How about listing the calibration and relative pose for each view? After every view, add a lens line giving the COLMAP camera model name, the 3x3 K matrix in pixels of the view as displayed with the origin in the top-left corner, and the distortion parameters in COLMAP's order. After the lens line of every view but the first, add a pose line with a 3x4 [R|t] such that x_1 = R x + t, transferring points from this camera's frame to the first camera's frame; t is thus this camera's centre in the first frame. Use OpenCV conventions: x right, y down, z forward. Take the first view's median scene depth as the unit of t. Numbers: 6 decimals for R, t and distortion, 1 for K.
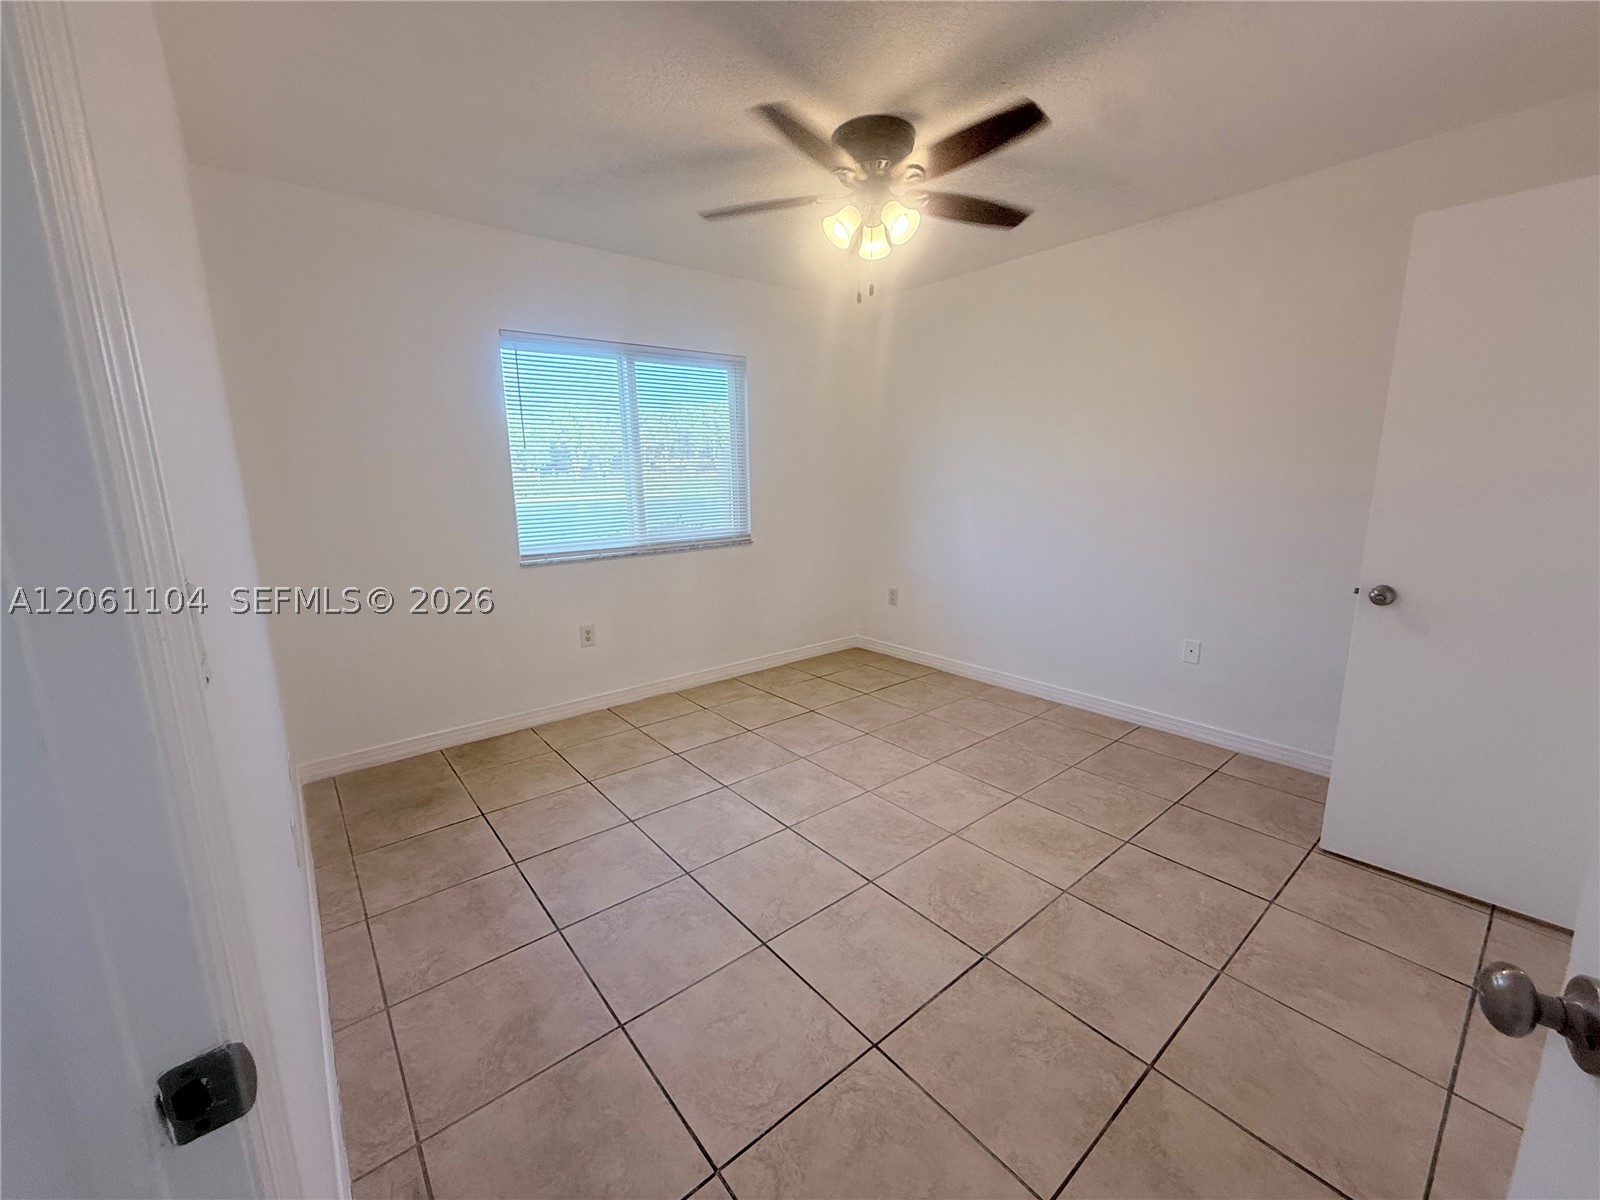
lens RADIAL K [[638.5, 0, 807.6], [0, 638.5, 595.7], [0, 0, 1]] dist [-0.002372, 0.000212]
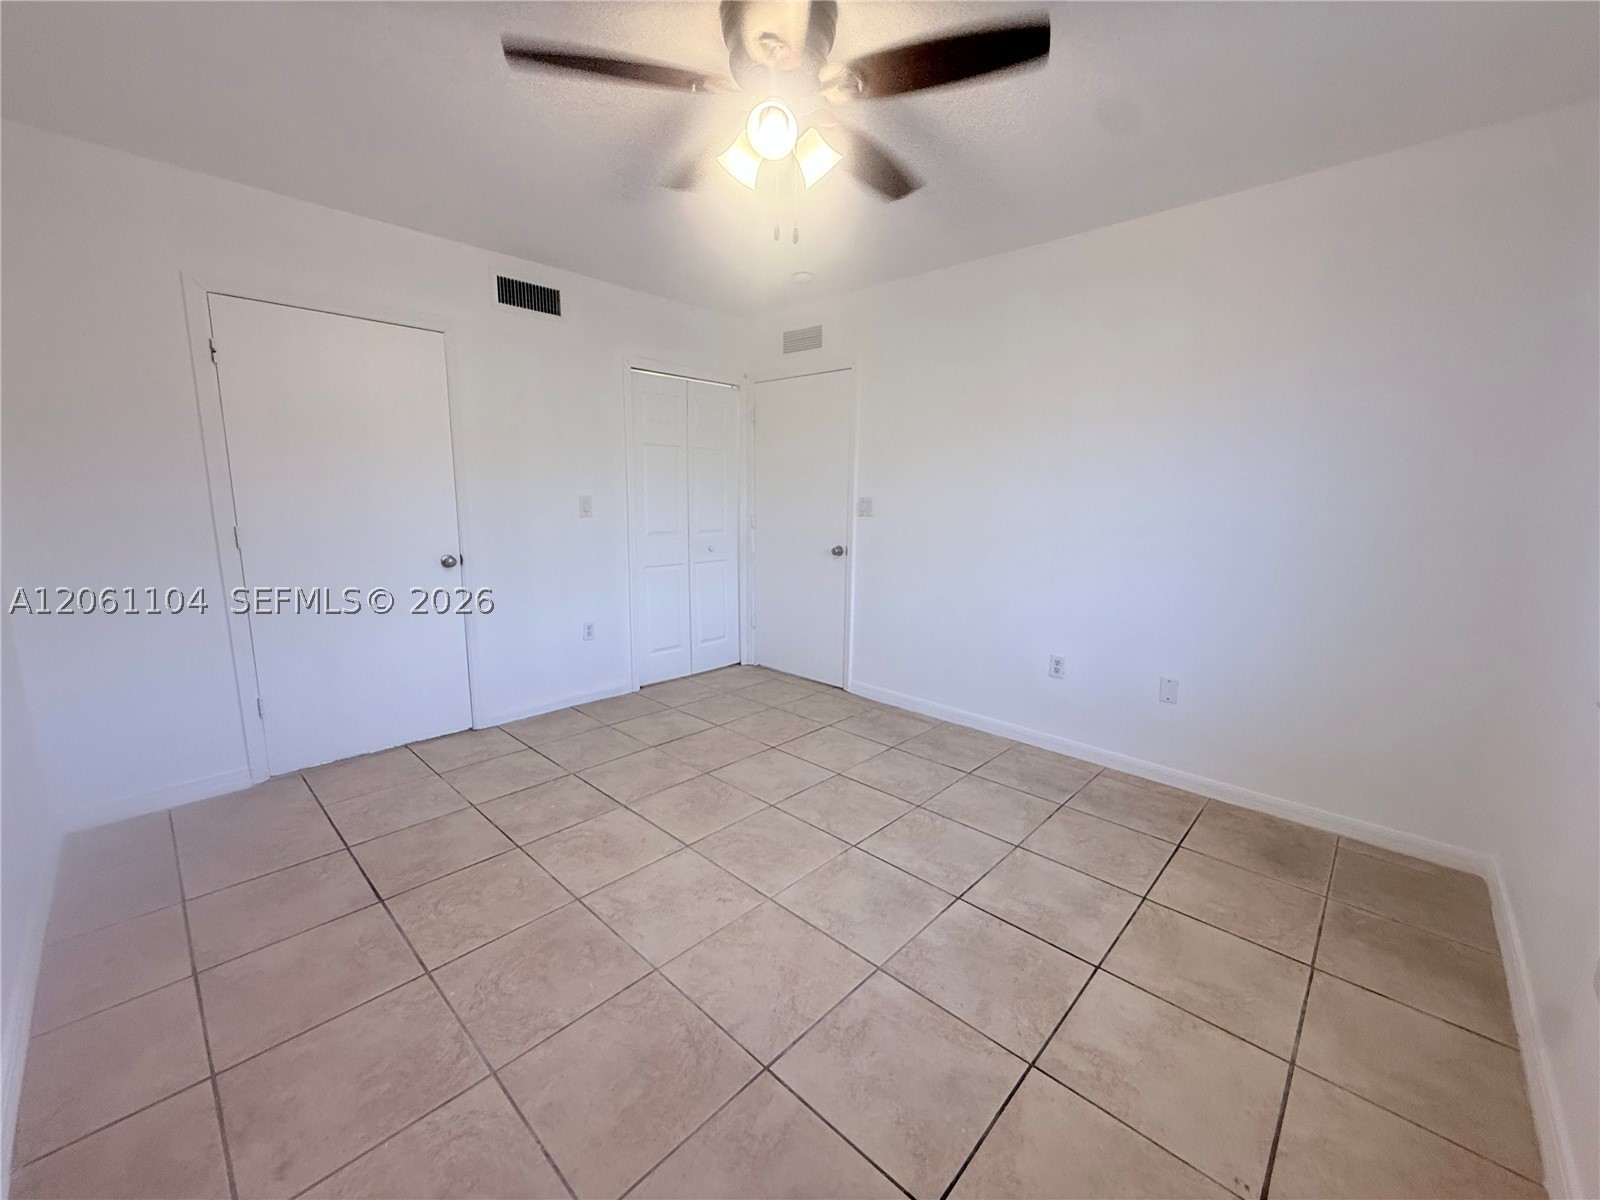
lens RADIAL K [[638.5, 0, 798.0], [0, 638.5, 599.5], [0, 0, 1]] dist [-0.002372, 0.000212]
pose [[-0.993721, 0.018974, -0.110265, 0.160987], [-0.020897, 0.936701, 0.349507, -0.342331], [0.109916, 0.349617, -0.930423, 1.828725]]
